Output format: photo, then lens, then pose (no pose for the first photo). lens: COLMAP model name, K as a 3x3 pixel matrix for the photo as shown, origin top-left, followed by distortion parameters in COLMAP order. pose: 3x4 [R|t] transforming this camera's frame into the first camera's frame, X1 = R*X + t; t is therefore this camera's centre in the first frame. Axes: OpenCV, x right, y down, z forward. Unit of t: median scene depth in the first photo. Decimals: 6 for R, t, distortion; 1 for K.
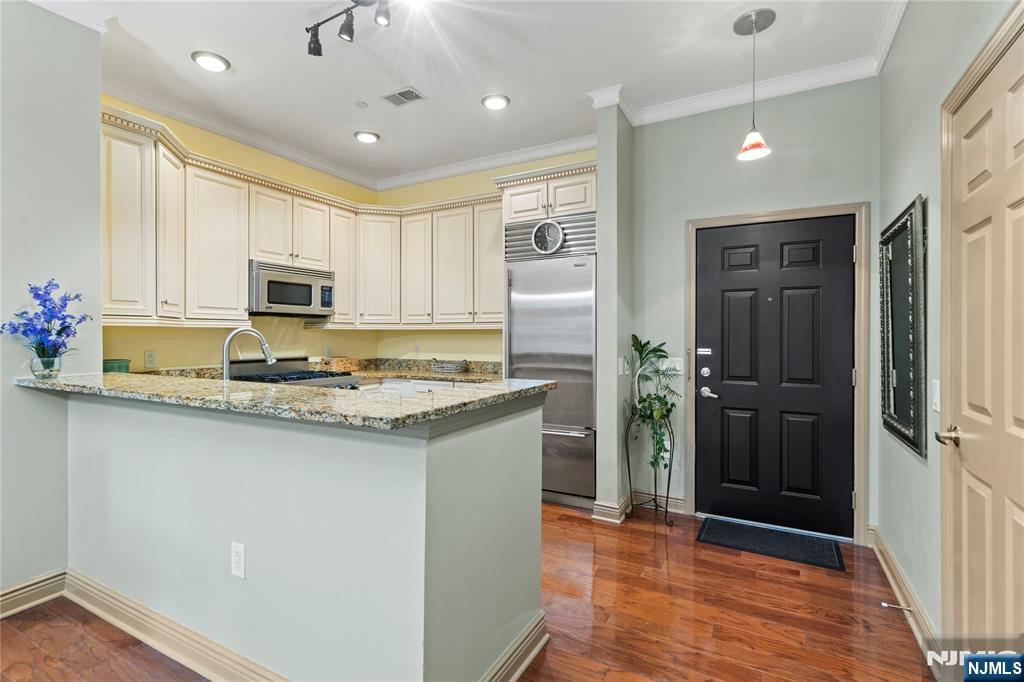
lens RADIAL K [[483.8, 0, 506.0], [0, 483.8, 337.1], [0, 0, 1]] dist [-0.001362, 0.000268]
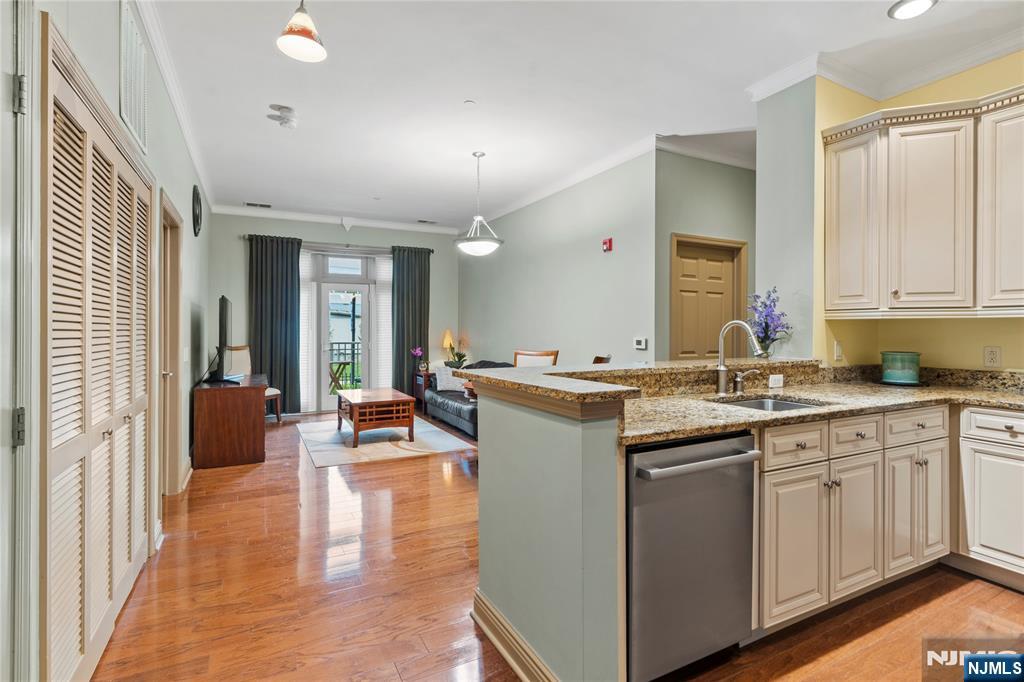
lens RADIAL K [[487.1, 0, 505.1], [0, 487.1, 326.9], [0, 0, 1]] dist [0.001855, 0.000569]
pose [[-0.558952, -0.003617, -0.829192, 0.419750], [-0.007240, 0.999974, 0.000518, -0.000340], [0.829169, 0.006292, -0.558963, 0.742920]]
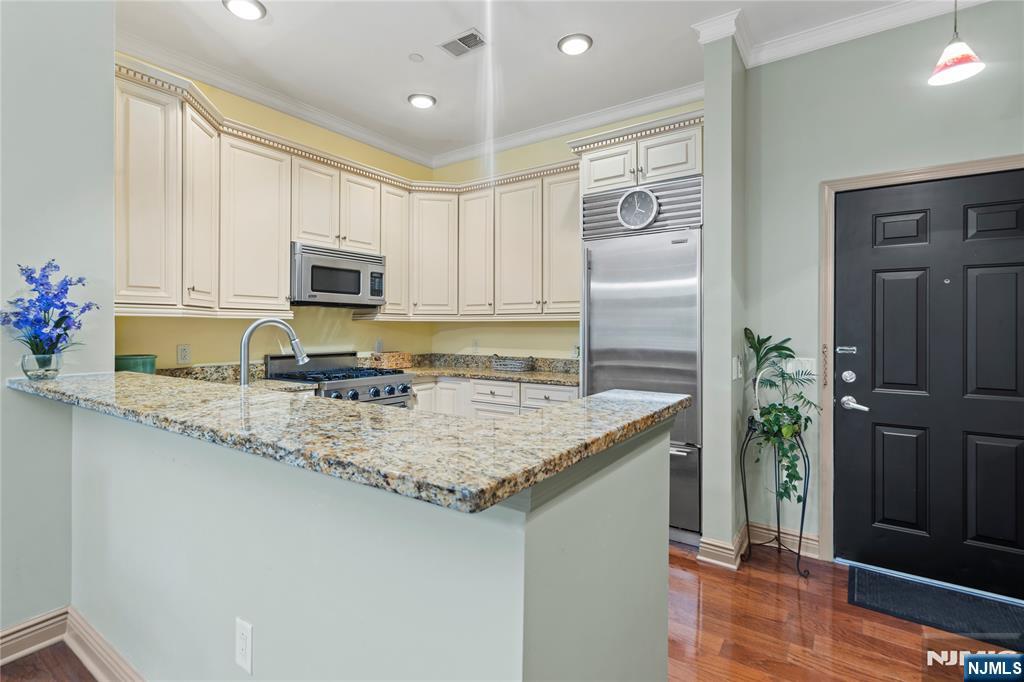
lens RADIAL K [[490.5, 0, 507.8], [0, 490.5, 327.0], [0, 0, 1]] dist [0.000005, 0.000299]
pose [[0.994668, 0.002394, -0.103098, -0.047153], [-0.003005, 0.999979, -0.005779, -0.000778], [0.103082, 0.006058, 0.994654, 0.157651]]
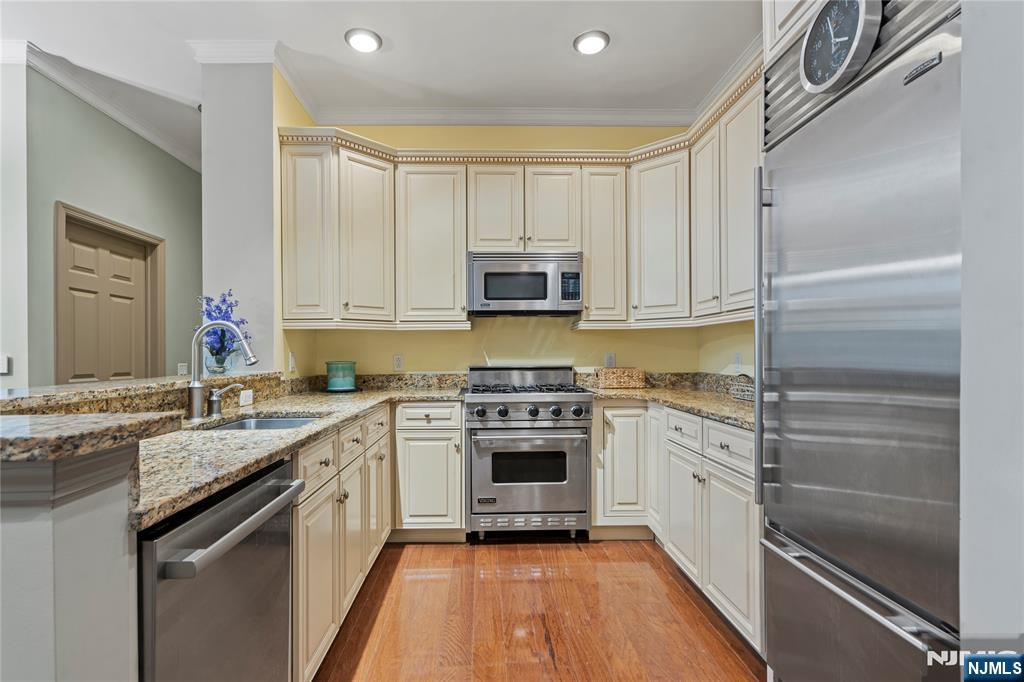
lens RADIAL K [[494.4, 0, 500.1], [0, 494.4, 351.9], [0, 0, 1]] dist [0.000407, 0.000666]
pose [[0.511790, -0.004333, -0.859100, 0.280809], [0.003342, 0.999990, -0.003053, 0.025025], [0.859104, -0.001309, 0.511799, 0.617546]]
